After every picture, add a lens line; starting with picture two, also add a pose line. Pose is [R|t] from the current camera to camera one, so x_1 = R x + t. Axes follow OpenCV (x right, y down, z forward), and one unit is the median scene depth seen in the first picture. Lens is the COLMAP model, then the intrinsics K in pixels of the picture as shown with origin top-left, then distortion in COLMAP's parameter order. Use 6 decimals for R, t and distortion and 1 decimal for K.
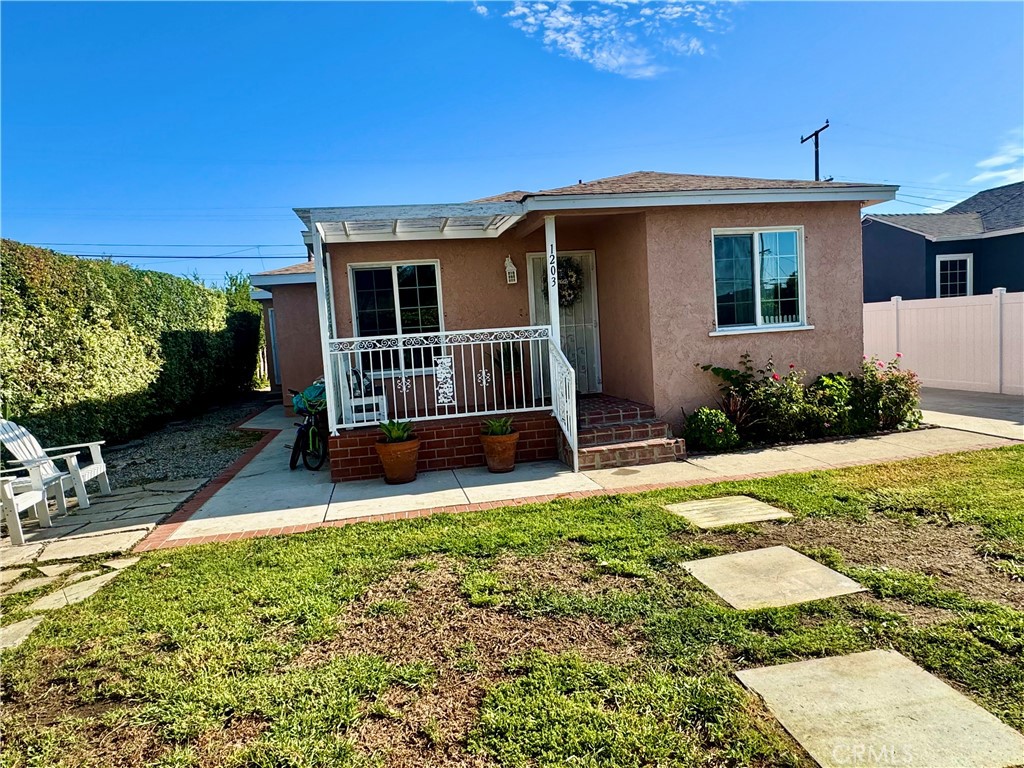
lens RADIAL K [[637.5, 0, 512.0], [0, 637.5, 384.0], [0, 0, 1]] dist [-0.008421, 0.000661]
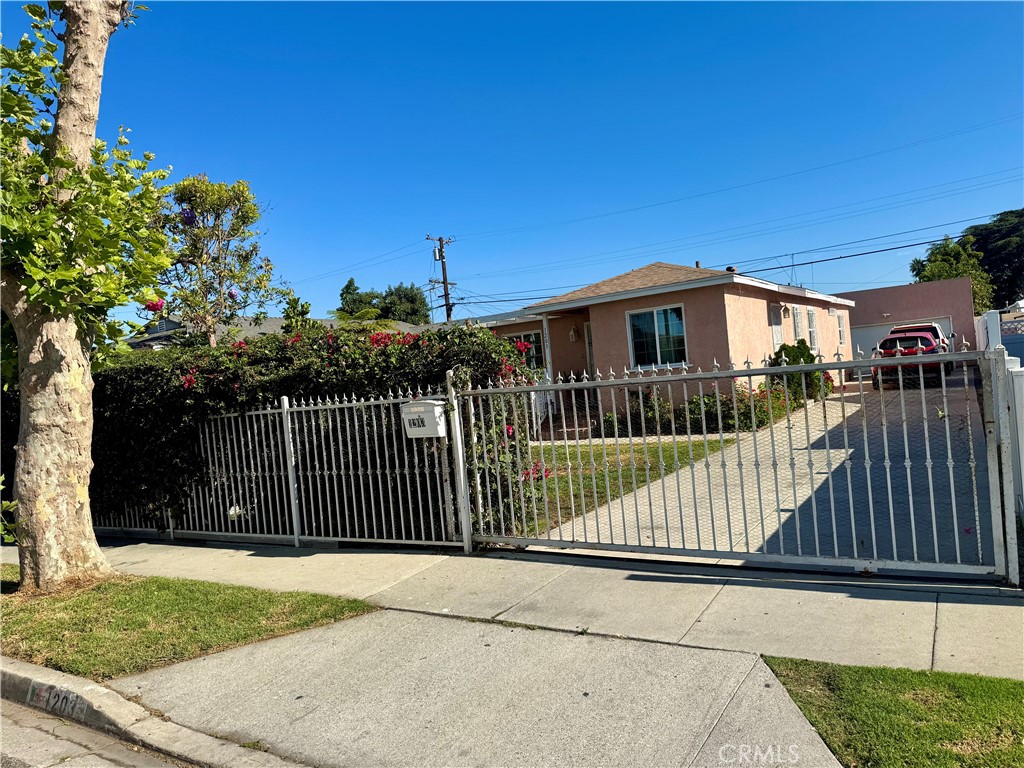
lens RADIAL K [[711.3, 0, 512.0], [0, 711.3, 384.0], [0, 0, 1]] dist [0.000232, 0.000001]
pose [[0.718829, 0.002589, -0.695182, 1.448888], [-0.005267, 0.999985, -0.001723, -0.039179], [0.695167, 0.004900, 0.718831, -0.618359]]
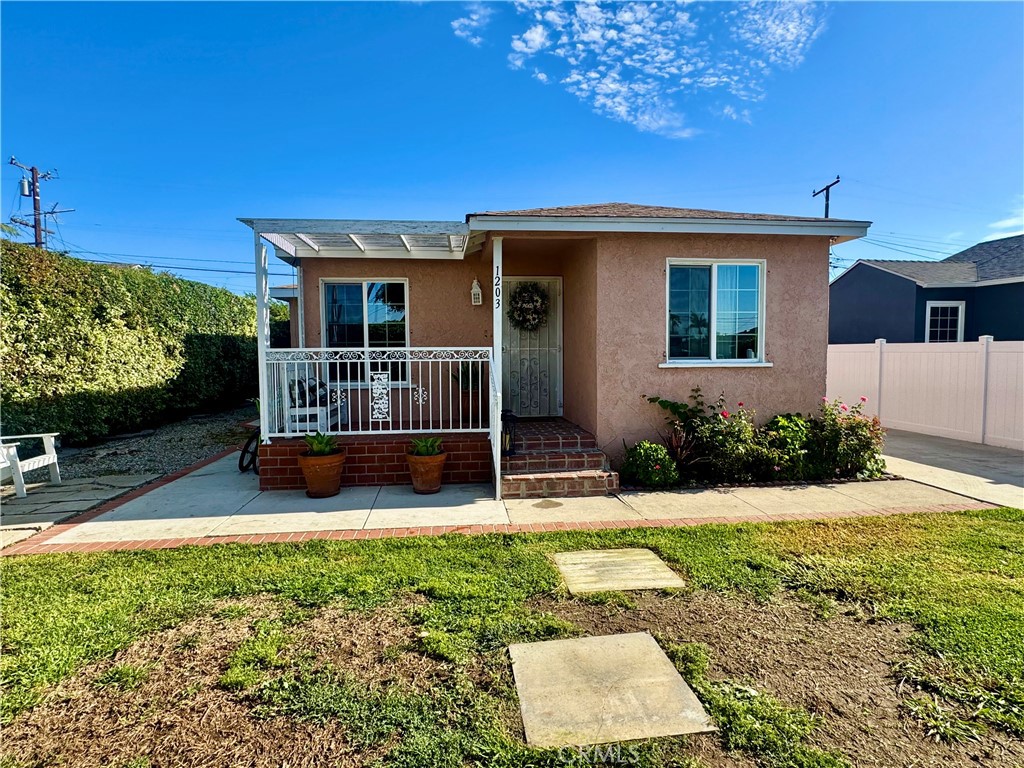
lens RADIAL K [[542.6, 0, 512.0], [0, 542.6, 384.0], [0, 0, 1]] dist [-0.004303, -0.001615]
pose [[0.994723, 0.062298, -0.081518, 0.157606], [-0.063997, 0.997780, -0.018402, -0.020798], [0.080191, 0.023522, 0.996502, 0.157137]]
